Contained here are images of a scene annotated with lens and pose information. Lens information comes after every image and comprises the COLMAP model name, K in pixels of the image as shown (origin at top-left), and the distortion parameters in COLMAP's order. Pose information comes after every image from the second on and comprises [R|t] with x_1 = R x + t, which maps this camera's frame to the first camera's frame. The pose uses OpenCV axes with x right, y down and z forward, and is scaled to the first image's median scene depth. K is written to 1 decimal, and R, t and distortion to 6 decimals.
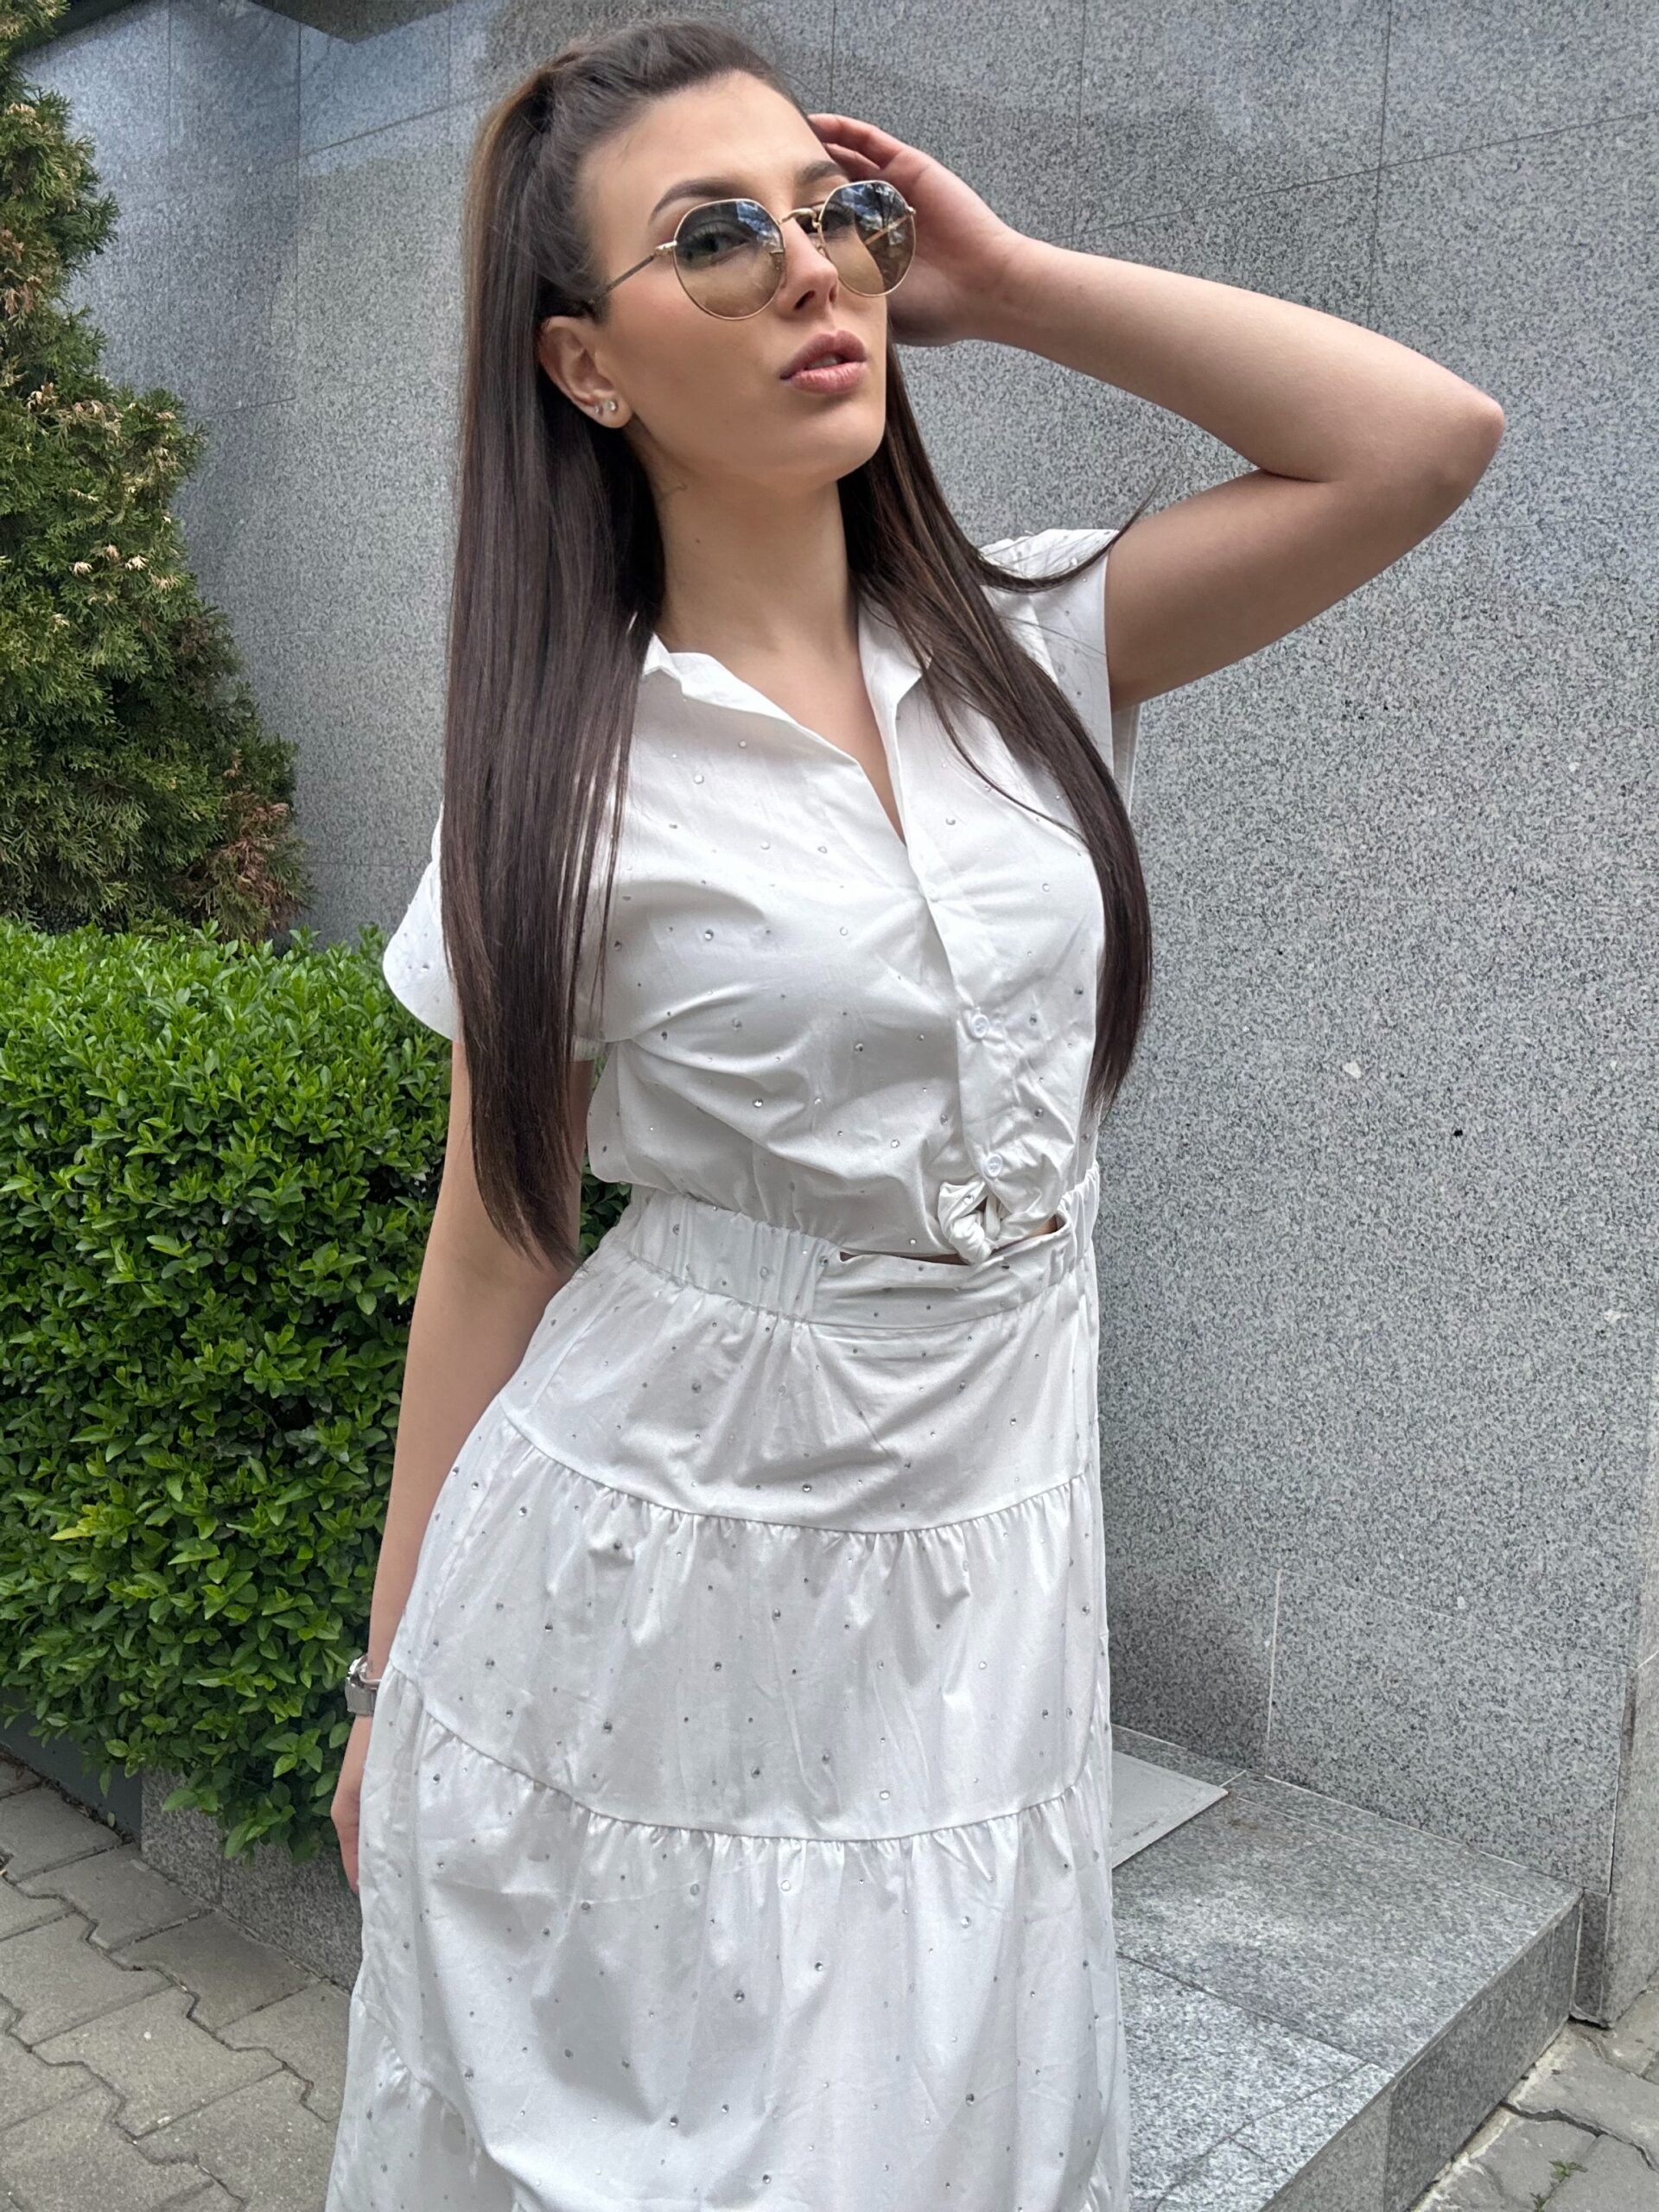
lens RADIAL K [[1955.1, 0, 835.1], [0, 1955.1, 1098.5], [0, 0, 1]] dist [0.112519, -0.174299]
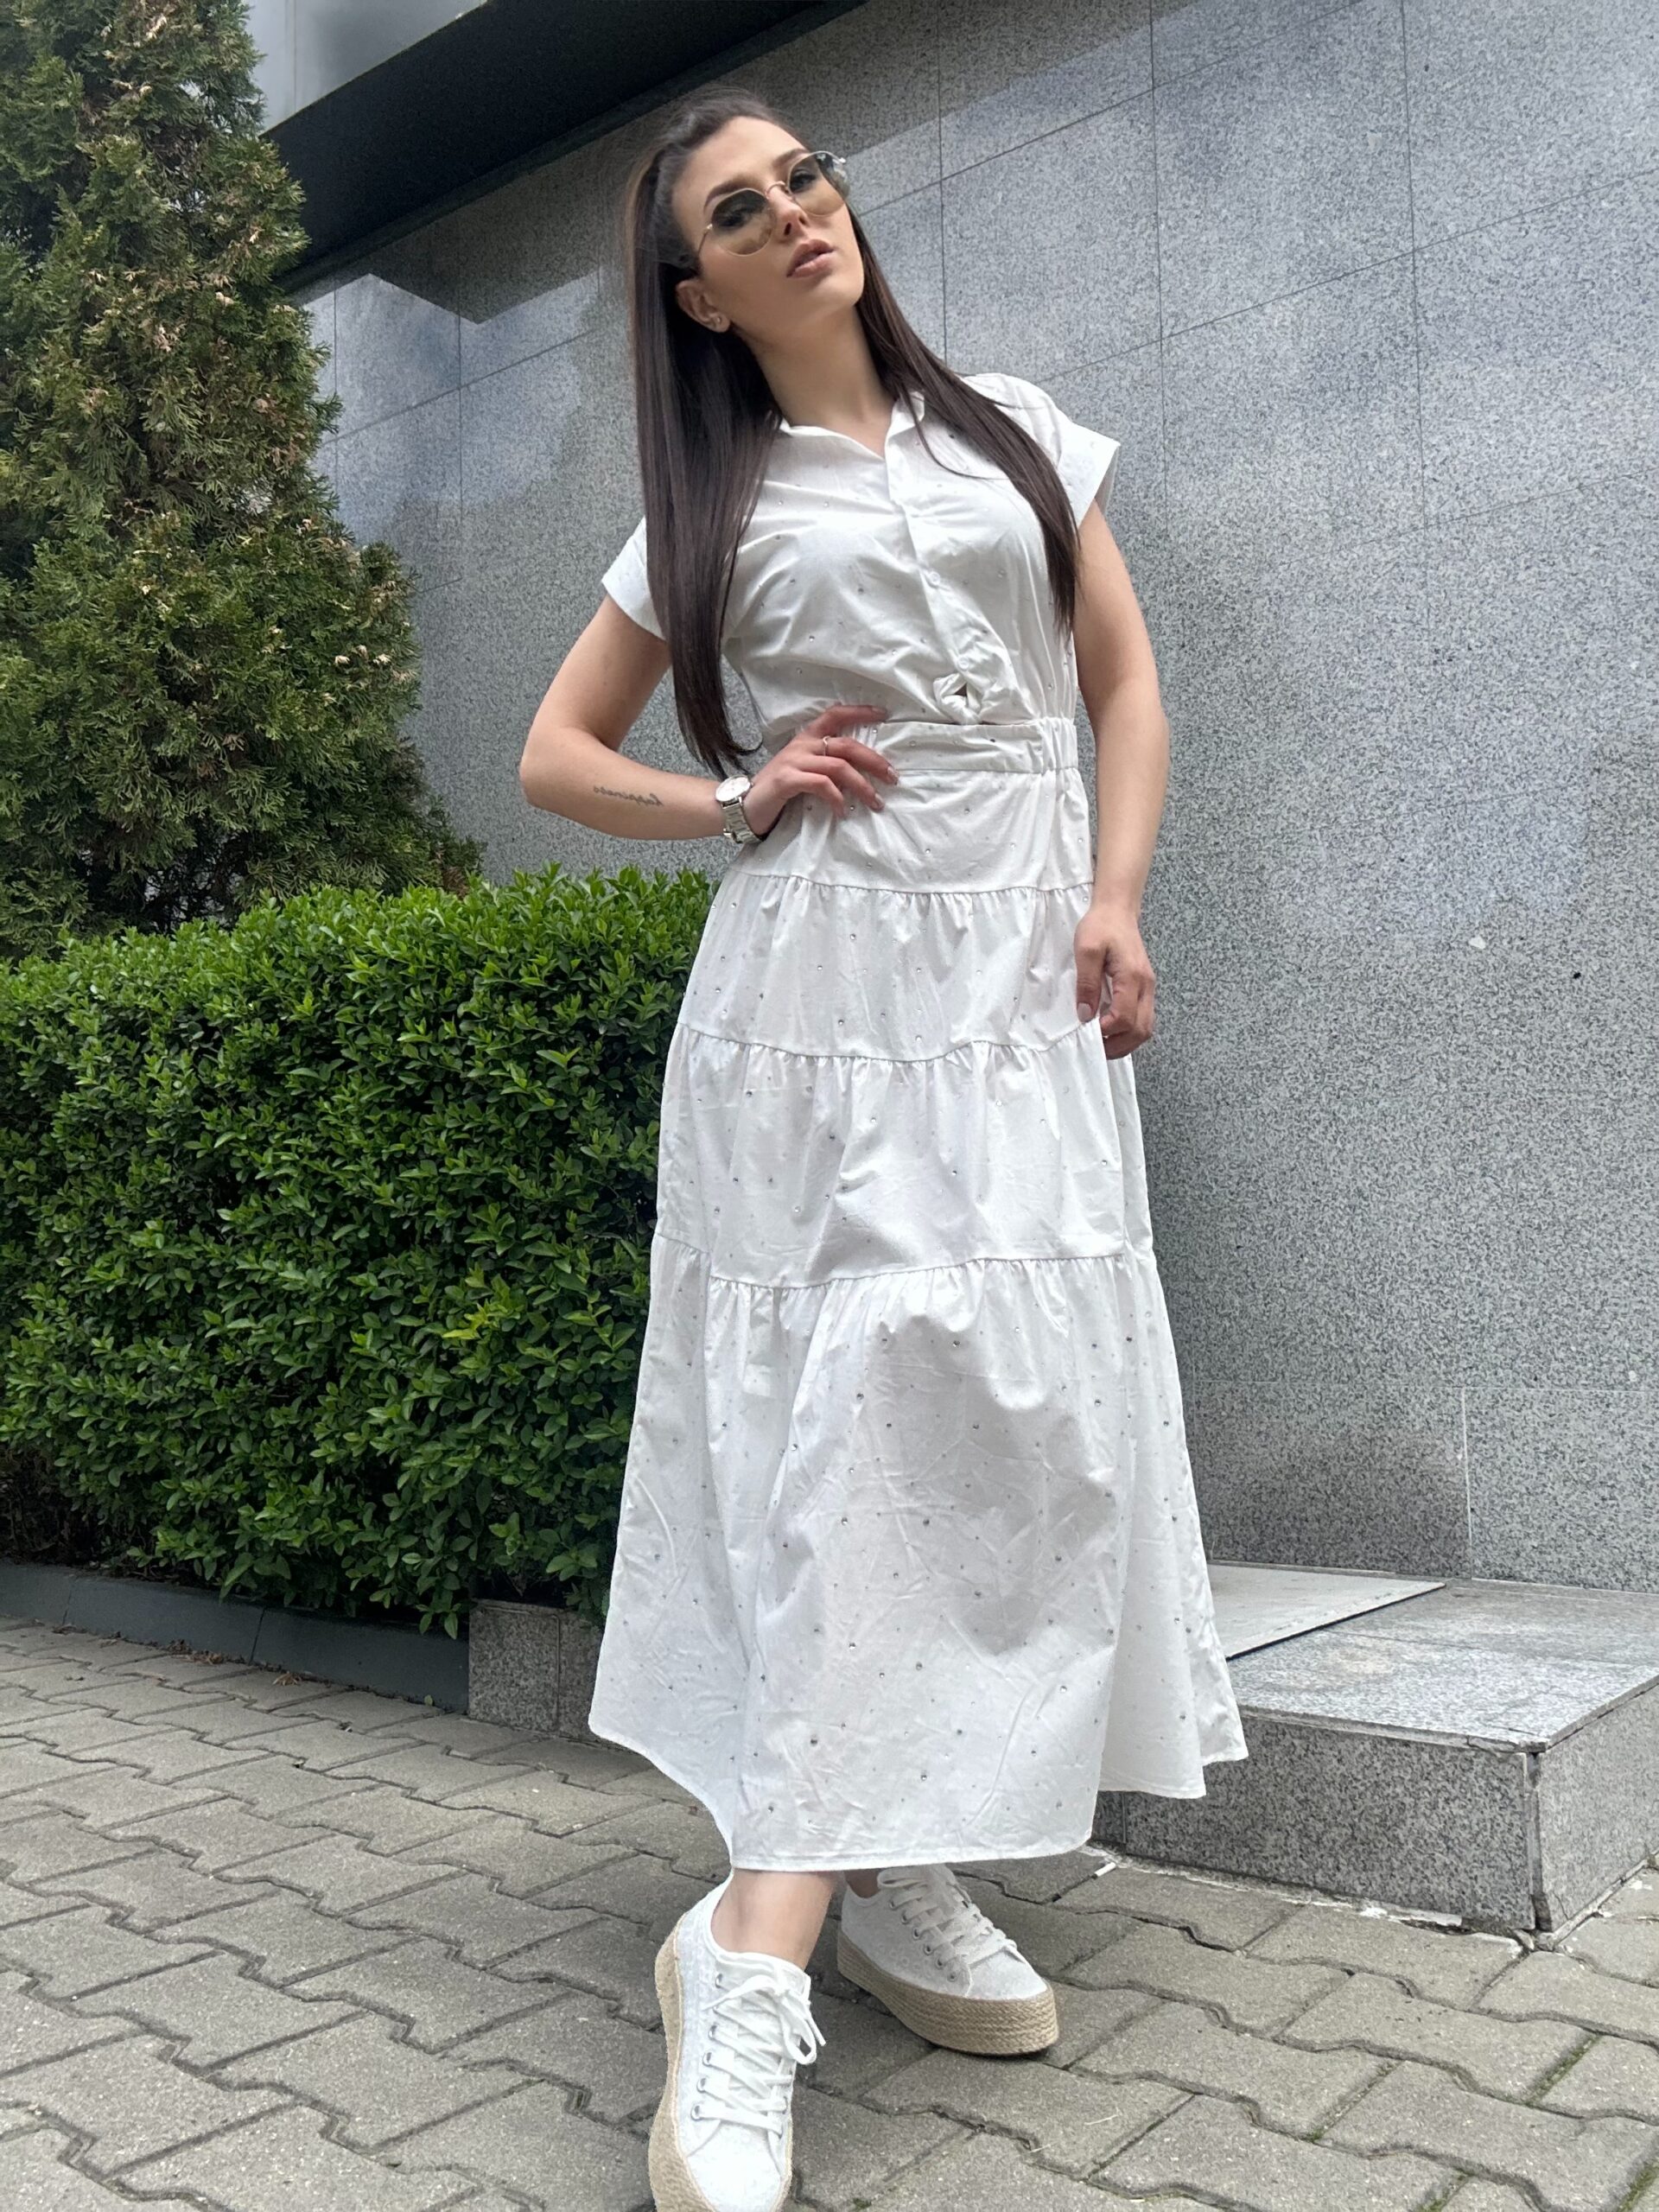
lens RADIAL K [[1955.1, 0, 835.1], [0, 1955.1, 1098.5], [0, 0, 1]] dist [0.112519, -0.174299]
pose [[0.997418, -0.060313, 0.038979, -0.182639], [0.066552, 0.980253, -0.186213, 0.284050], [-0.026978, 0.188327, 0.981736, -0.147795]]
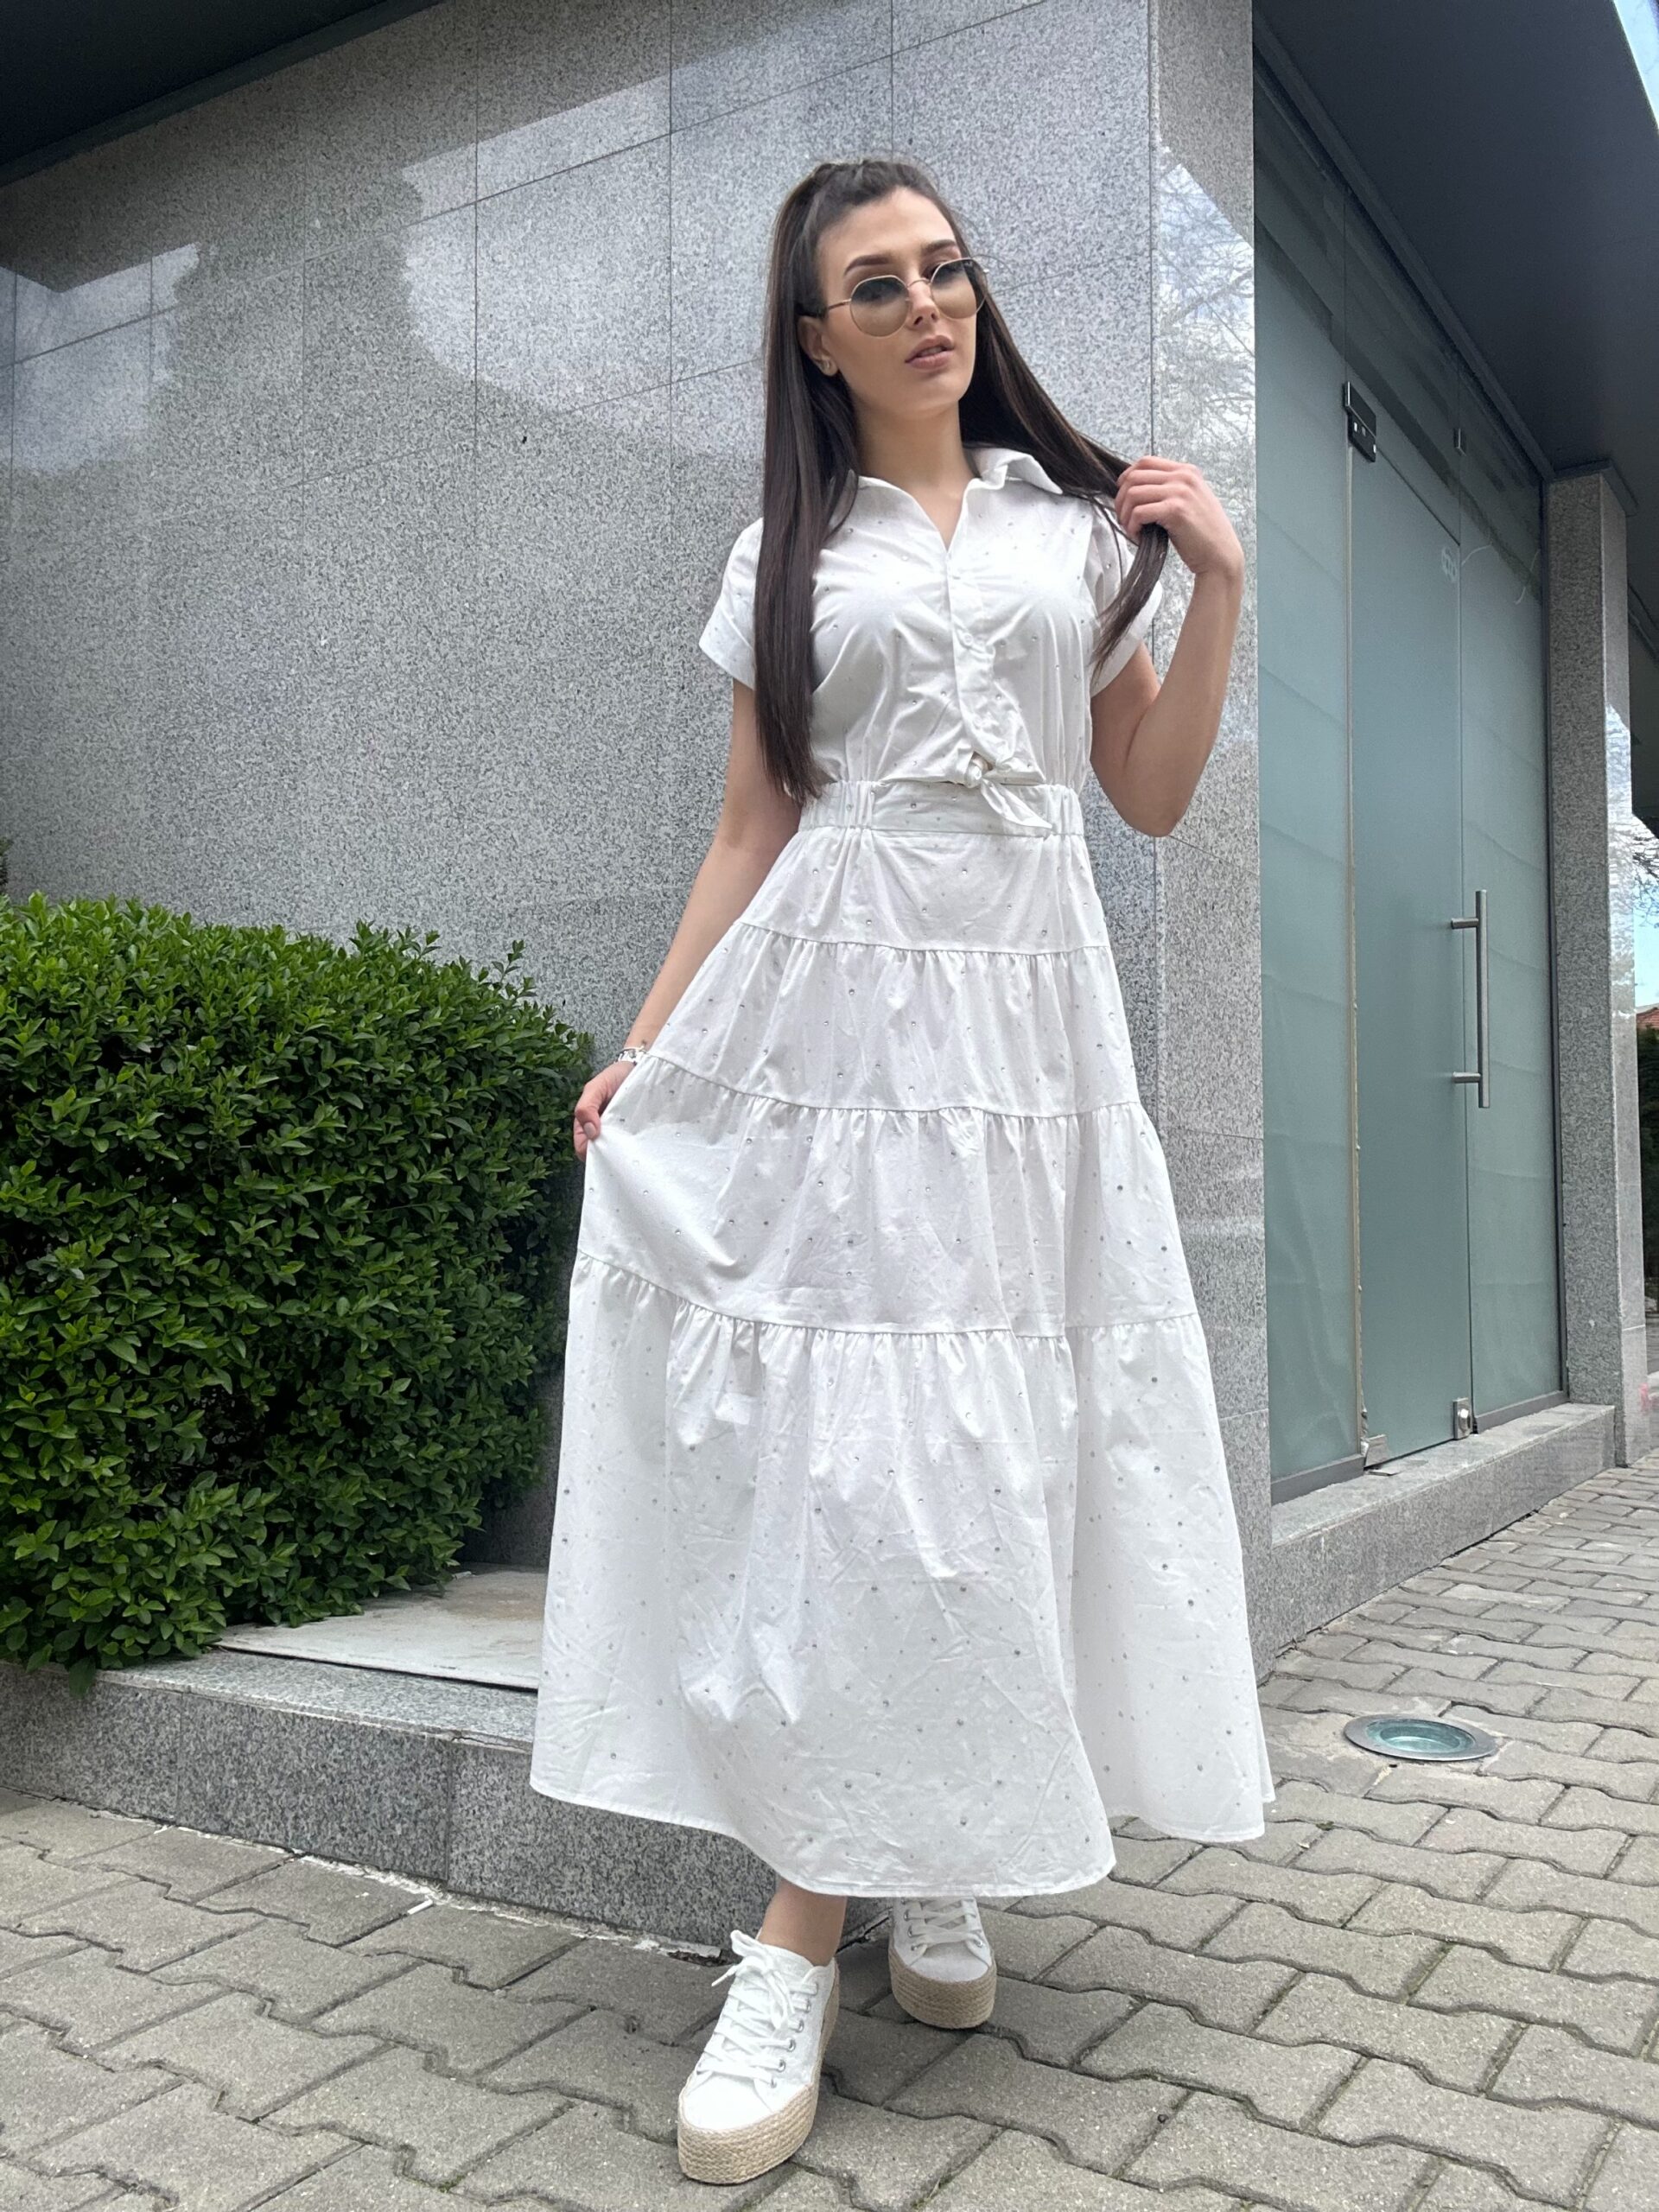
lens RADIAL K [[1948.2, 0, 839.2], [0, 1948.2, 1099.1], [0, 0, 1]] dist [0.120531, -0.192310]
pose [[0.987033, -0.035347, 0.156574, 0.012975], [0.061024, 0.984843, -0.162356, 0.258495], [-0.148462, 0.169805, 0.974230, -0.194612]]
